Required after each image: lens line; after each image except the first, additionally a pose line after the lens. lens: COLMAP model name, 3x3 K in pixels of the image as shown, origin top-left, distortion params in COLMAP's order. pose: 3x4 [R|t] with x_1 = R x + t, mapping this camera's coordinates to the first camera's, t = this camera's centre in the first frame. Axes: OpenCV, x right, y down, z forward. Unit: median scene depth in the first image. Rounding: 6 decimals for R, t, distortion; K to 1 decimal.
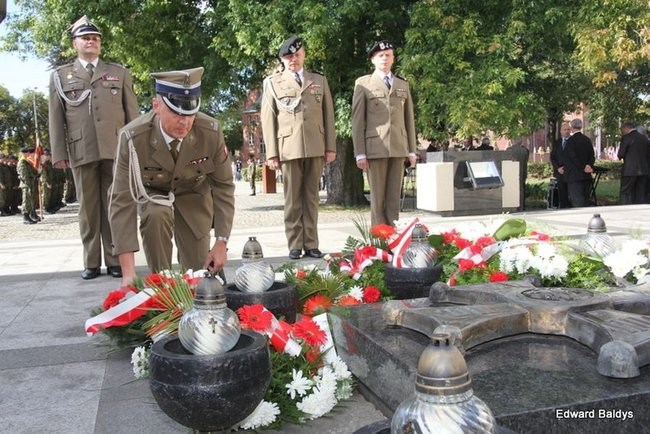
lens RADIAL K [[687.4, 0, 322.9], [0, 687.4, 214.4], [0, 0, 1]] dist [-0.037080, 0.000000]
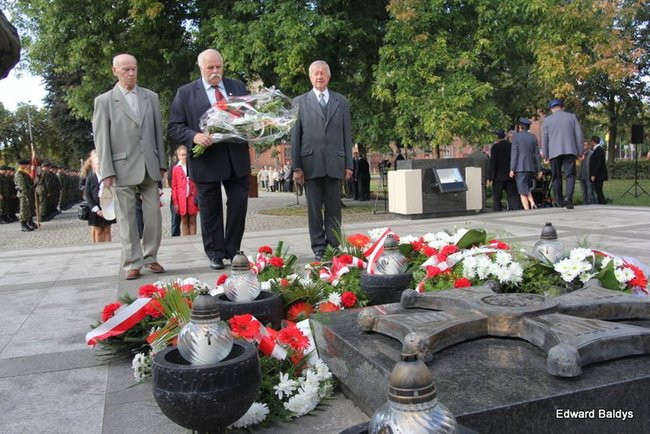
lens RADIAL K [[636.3, 0, 327.6], [0, 636.3, 216.9], [0, 0, 1]] dist [-0.025804, 0.000000]
pose [[0.999112, -0.014662, 0.039491, -0.000548], [0.014608, 0.999892, 0.001667, -0.004560], [-0.039511, -0.001089, 0.999219, -0.005977]]
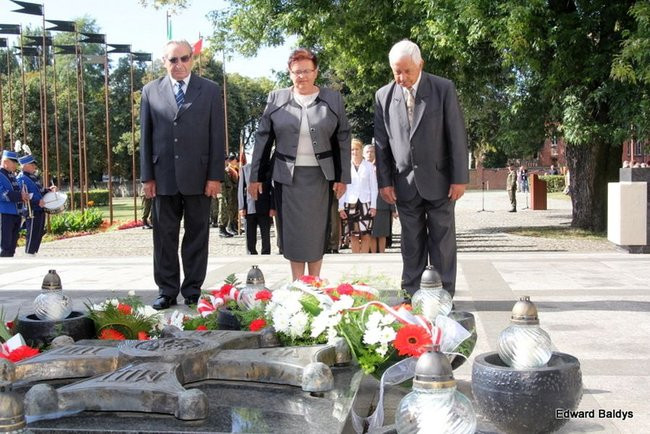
lens RADIAL K [[865.5, 0, 318.6], [0, 865.5, 234.2], [0, 0, 1]] dist [0.038299, 0.000000]
pose [[0.904844, 0.039102, -0.423943, 0.278639], [-0.036130, 0.999234, 0.015049, -0.019951], [0.424207, 0.001700, 0.905564, -0.029581]]
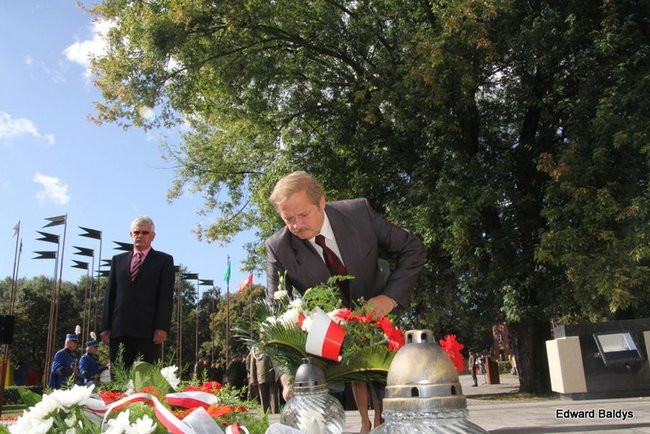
lens RADIAL K [[560.5, 0, 321.6], [0, 560.5, 217.7], [0, 0, 1]] dist [-0.100171, 0.024720]
pose [[0.885263, -0.137174, -0.444402, 0.235493], [-0.016309, 0.945773, -0.324420, 0.013862], [0.464805, 0.294444, 0.835020, 0.216625]]
